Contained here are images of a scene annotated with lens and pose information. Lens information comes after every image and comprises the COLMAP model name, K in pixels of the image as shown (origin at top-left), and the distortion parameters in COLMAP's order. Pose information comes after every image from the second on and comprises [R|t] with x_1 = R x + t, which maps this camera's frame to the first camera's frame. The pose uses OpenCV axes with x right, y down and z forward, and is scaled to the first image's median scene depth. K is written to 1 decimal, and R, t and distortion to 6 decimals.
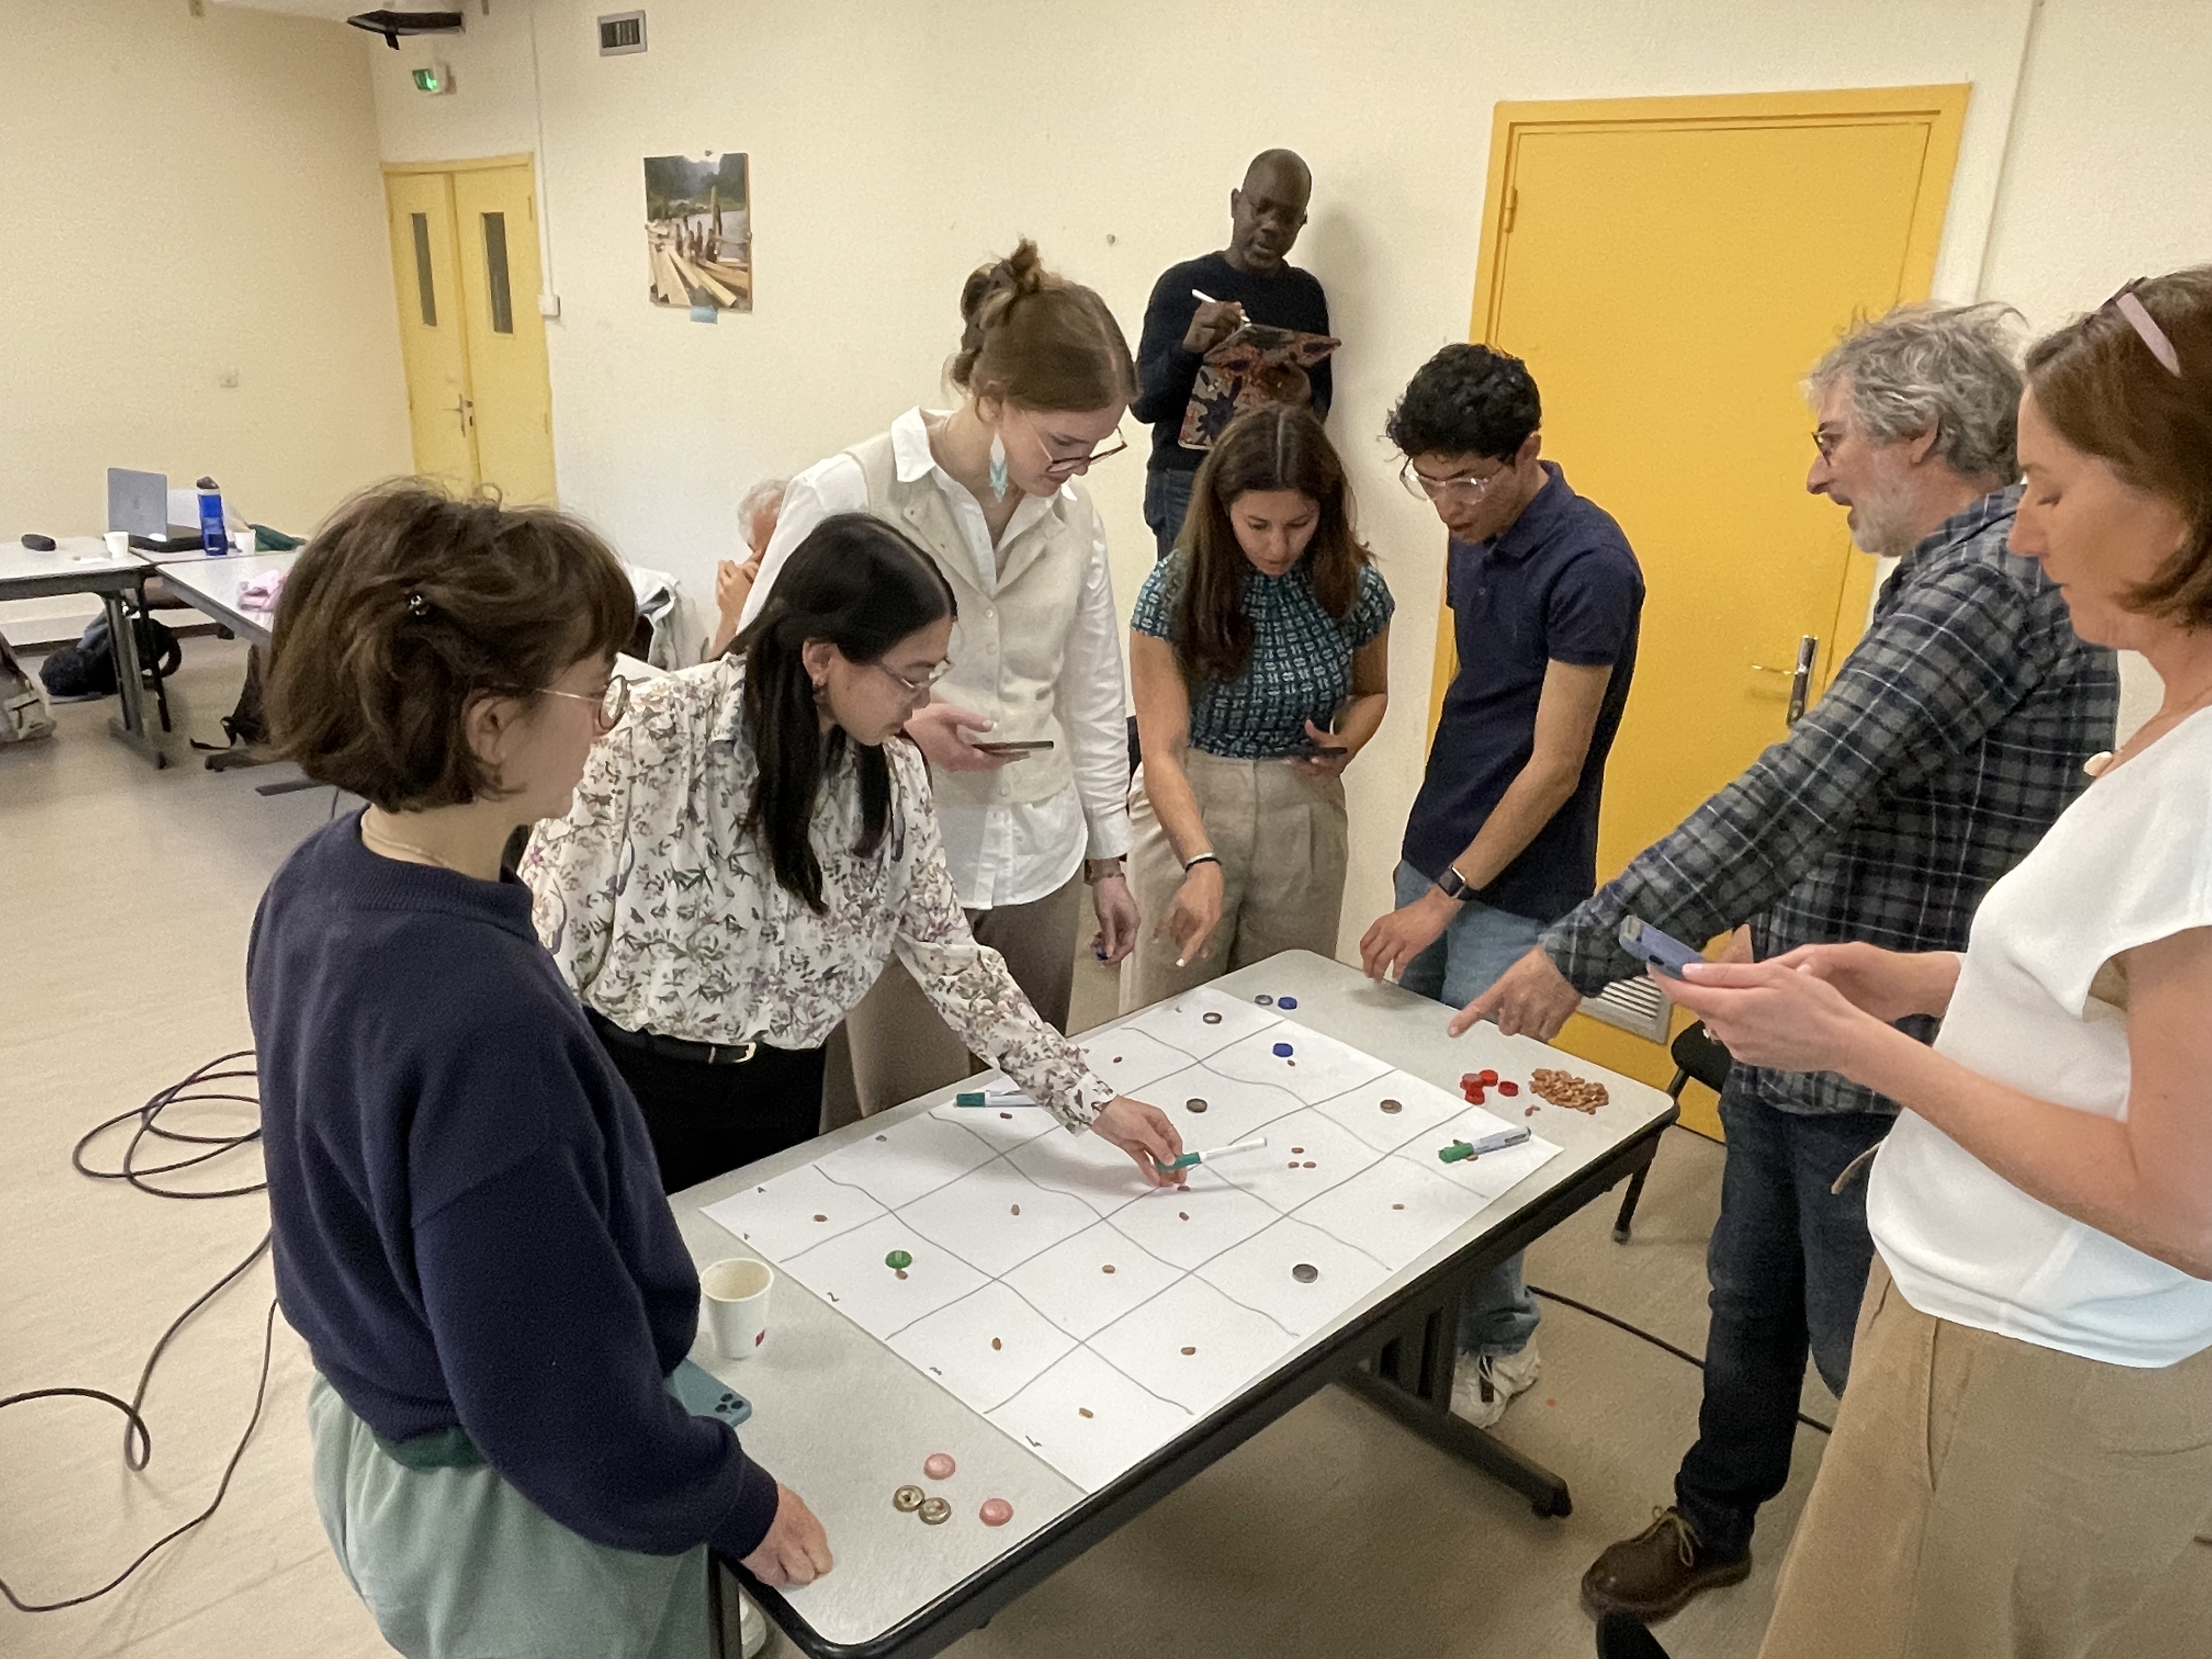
lens RADIAL K [[1594.1, 0, 1106.7], [0, 1594.1, 829.7], [0, 0, 1]] dist [-0.001094, -0.001778]
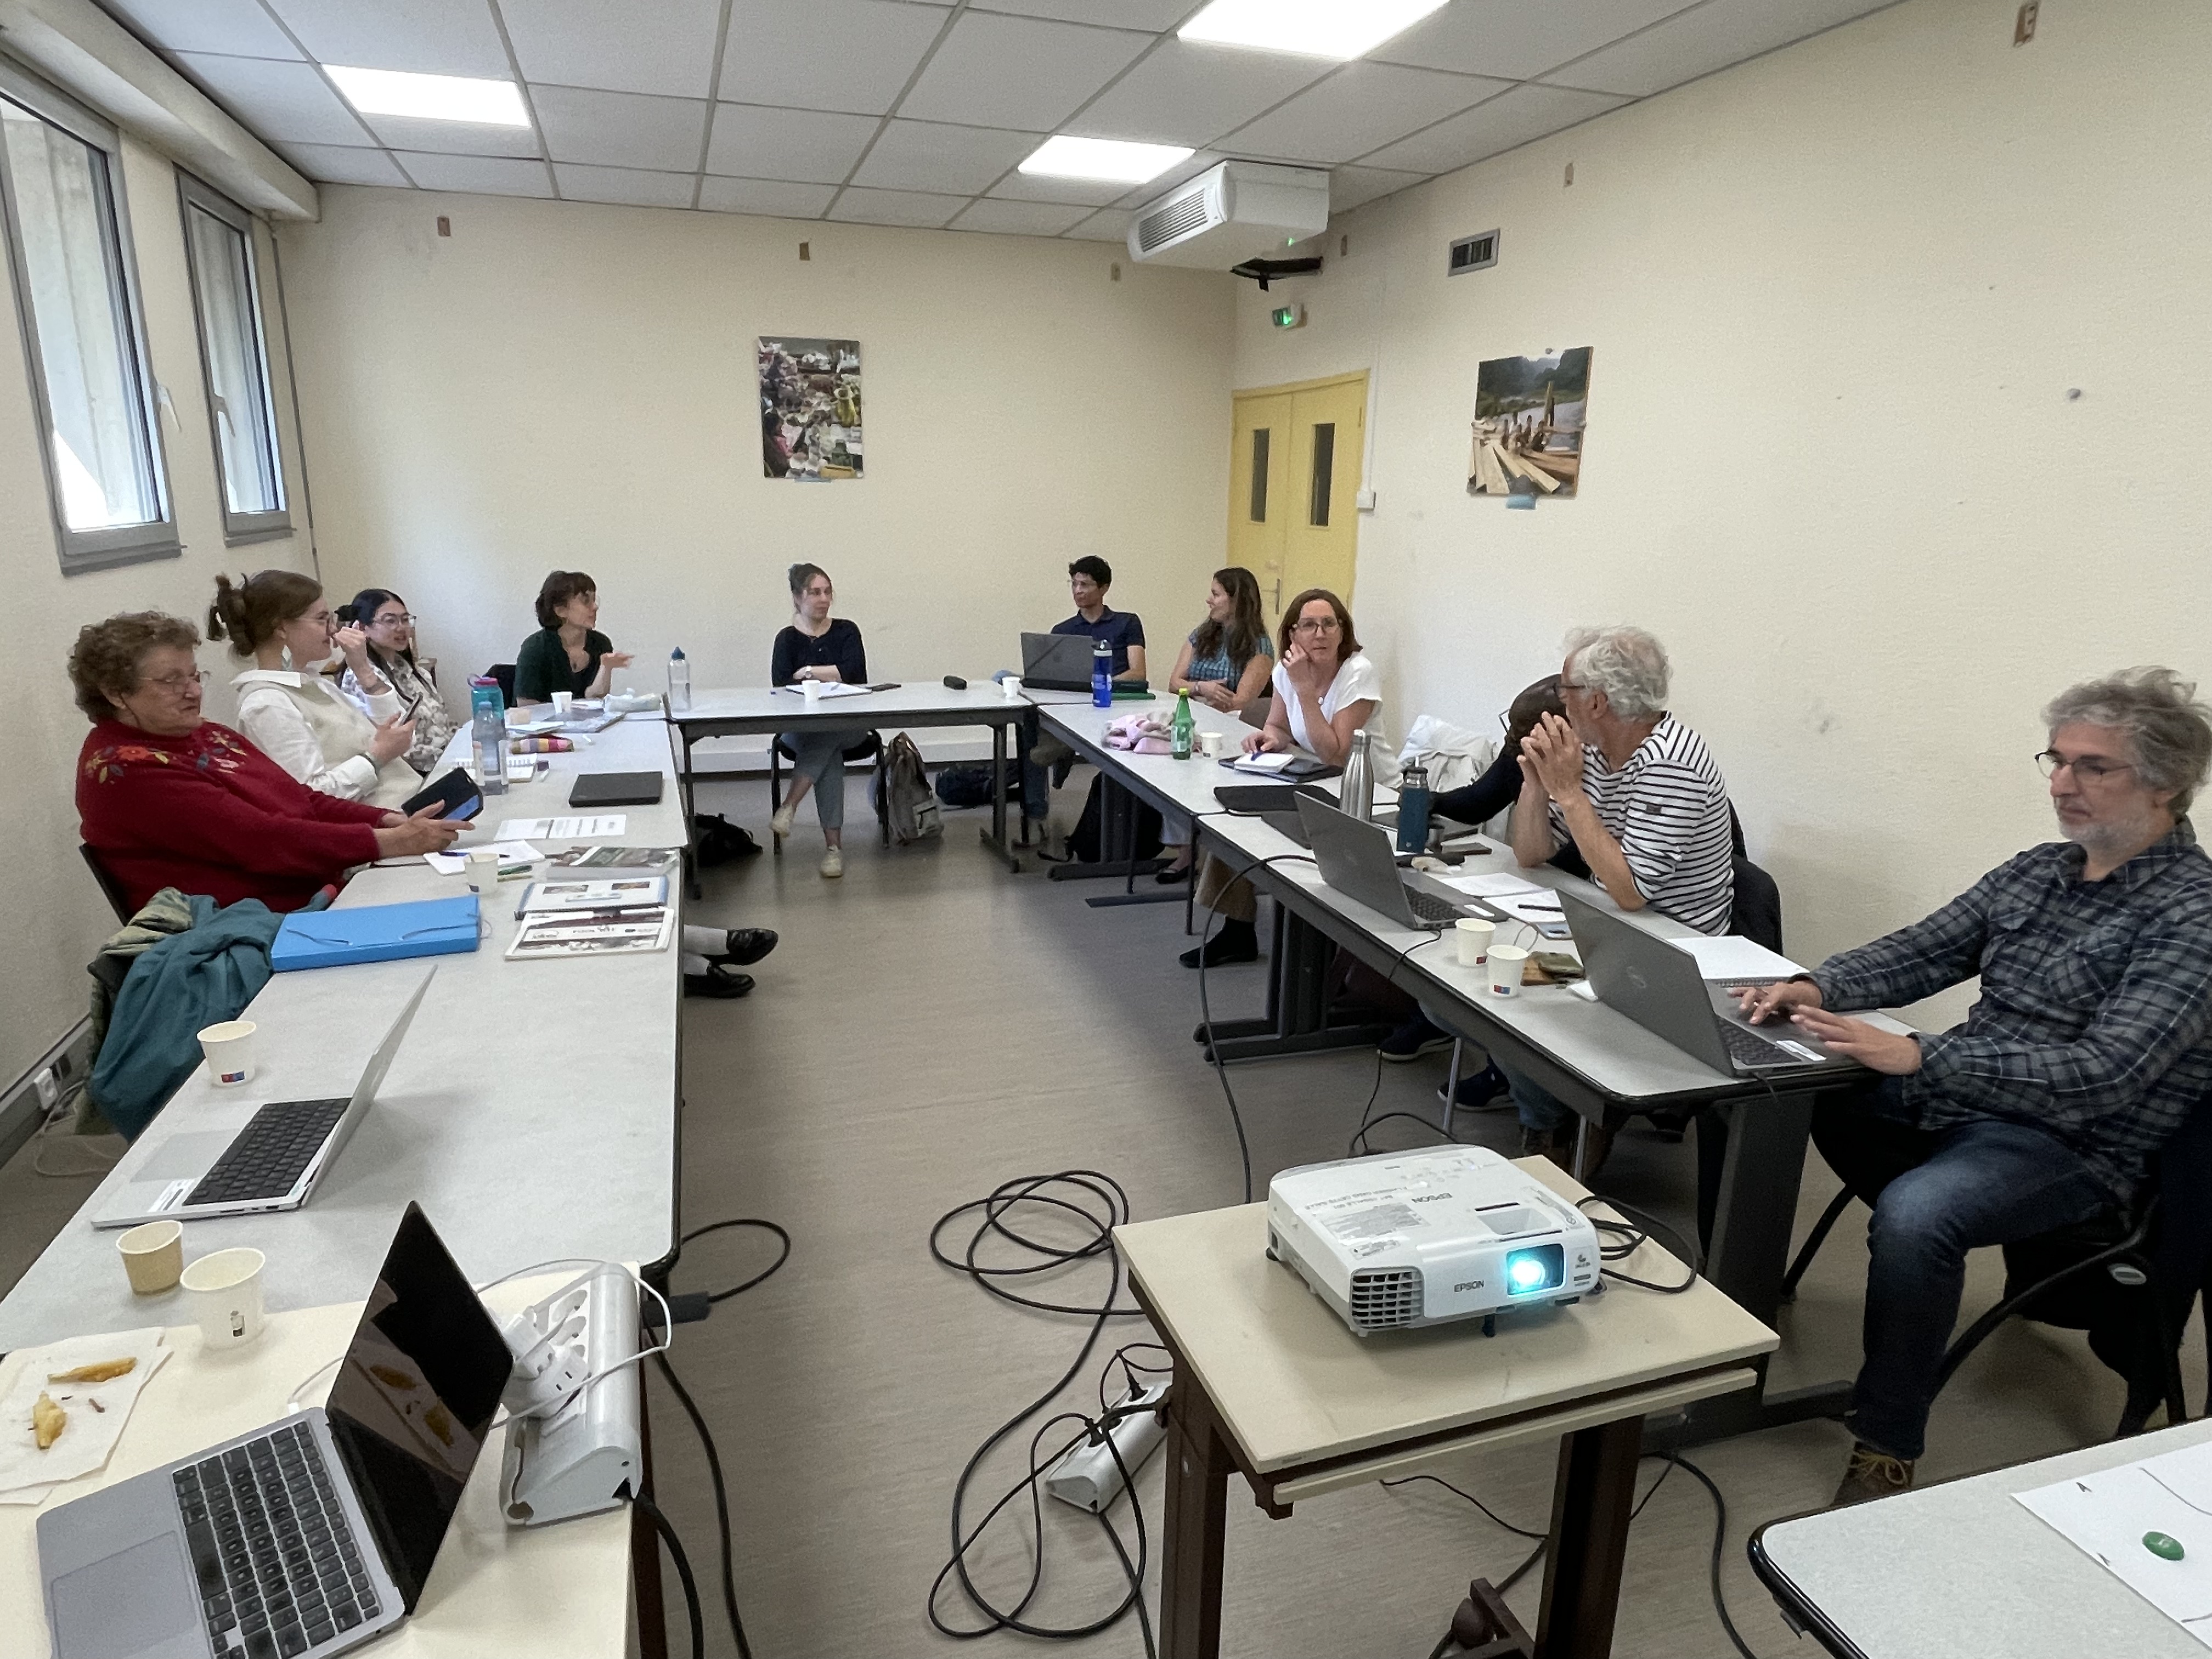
lens RADIAL K [[1351.4, 0, 1110.0], [0, 1351.4, 828.3], [0, 0, 1]] dist [0.003130, -0.001304]
pose [[0.899426, 0.094016, -0.426842, -0.096952], [-0.136240, 0.988241, -0.069410, -0.010649], [0.415298, 0.120582, 0.901658, 0.107966]]
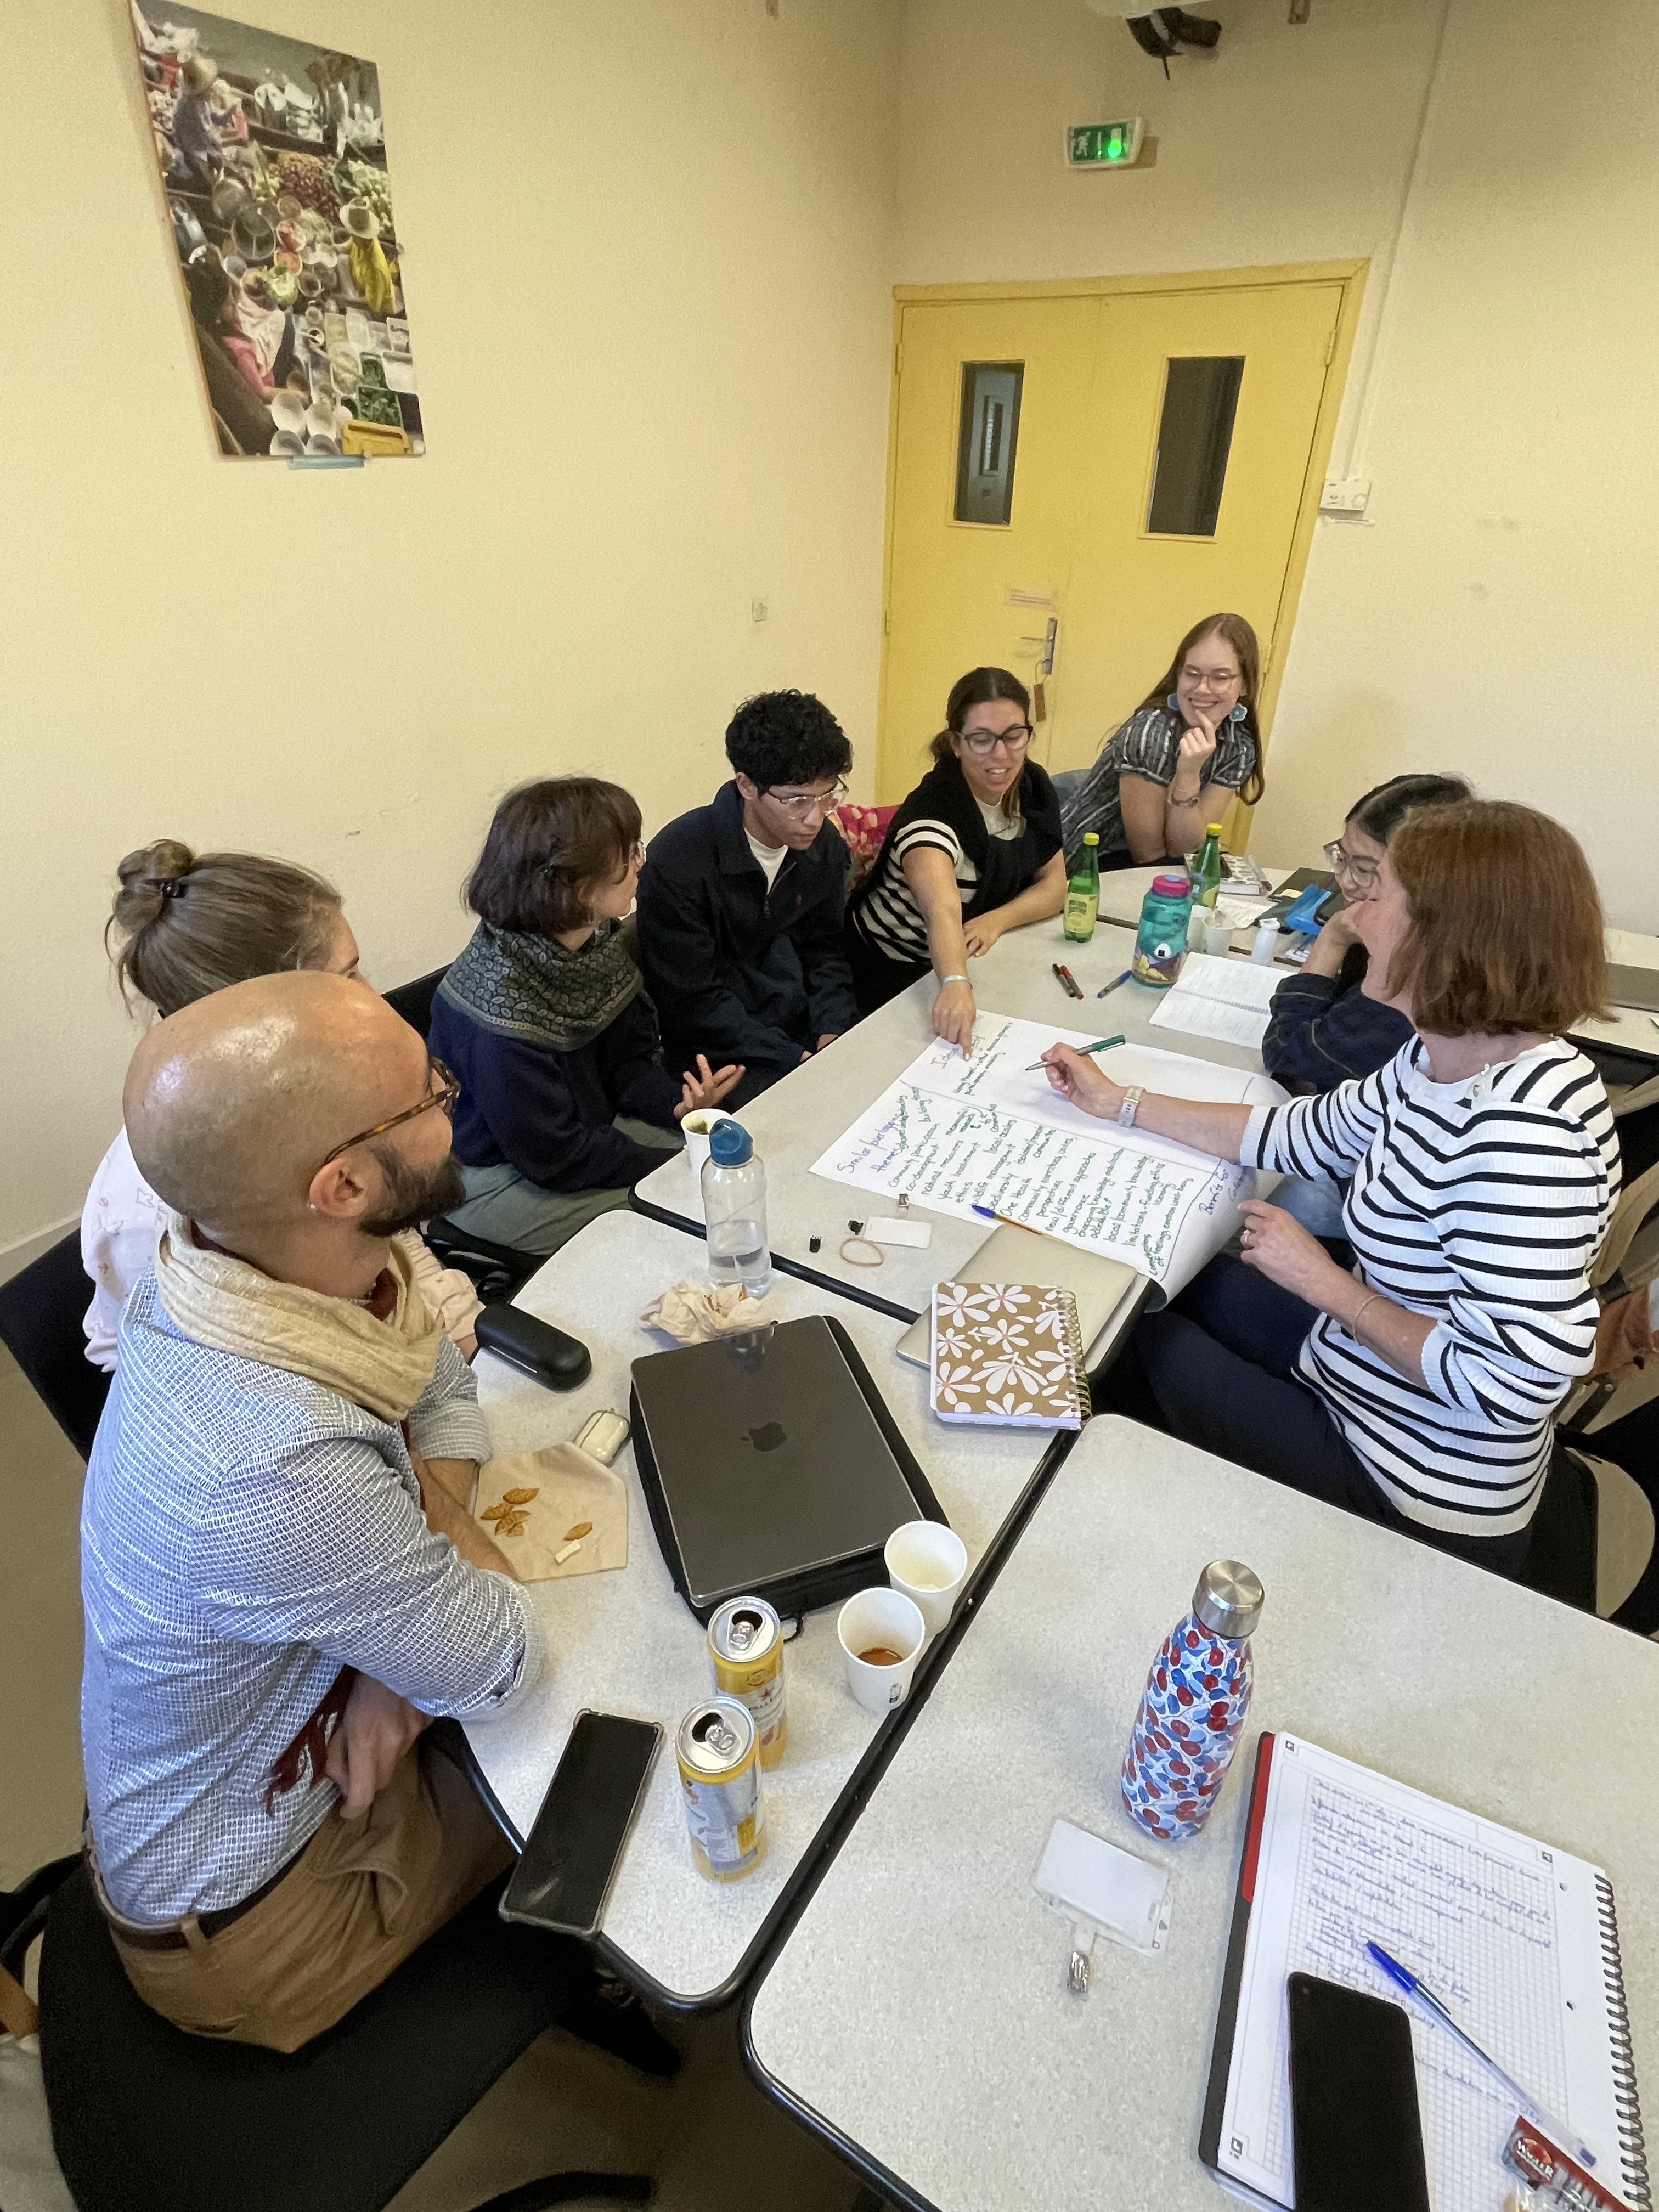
lens RADIAL K [[1118.2, 0, 825.9], [0, 1118.2, 1116.4], [0, 0, 1]] dist [-0.003064, -0.001125]
pose [[0.970930, -0.132177, 0.199560, -0.854201], [0.087956, 0.972396, 0.216124, -0.213263], [-0.222618, -0.192288, 0.955754, 0.589806]]
